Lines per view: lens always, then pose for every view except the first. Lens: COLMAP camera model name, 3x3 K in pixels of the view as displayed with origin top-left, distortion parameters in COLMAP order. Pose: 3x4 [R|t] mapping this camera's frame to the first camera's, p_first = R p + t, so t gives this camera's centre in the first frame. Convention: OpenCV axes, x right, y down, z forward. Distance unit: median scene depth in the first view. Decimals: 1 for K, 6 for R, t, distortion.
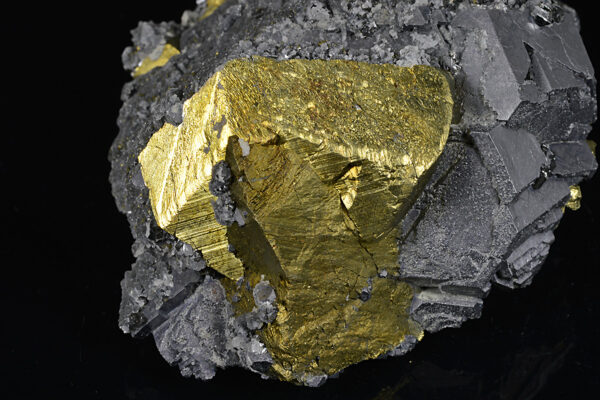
lens RADIAL K [[1797.2, 0, 300.0], [0, 1797.2, 200.0], [0, 0, 1]] dist [-0.142213, 0.648615]
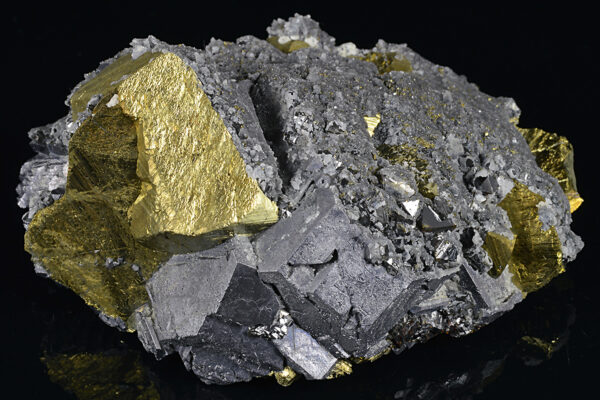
lens RADIAL K [[1797.2, 0, 300.0], [0, 1797.2, 200.0], [0, 0, 1]] dist [-0.142213, 0.648615]
pose [[0.454376, 0.786377, -0.418514, 0.566583], [-0.743461, 0.593567, 0.308129, -0.440865], [0.490722, 0.171142, 0.854343, 0.015788]]
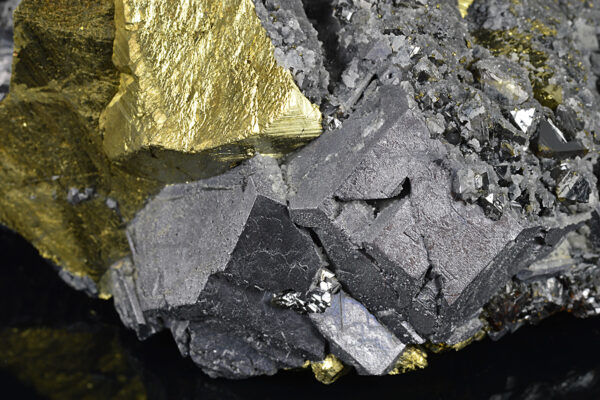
lens RADIAL K [[1797.2, 0, 300.0], [0, 1797.2, 200.0], [0, 0, 1]] dist [-0.142213, 0.648615]
pose [[0.420442, 0.799546, -0.428899, 0.433935], [-0.745896, 0.573727, 0.338343, -0.302438], [0.516592, 0.177660, 0.837598, 0.357663]]
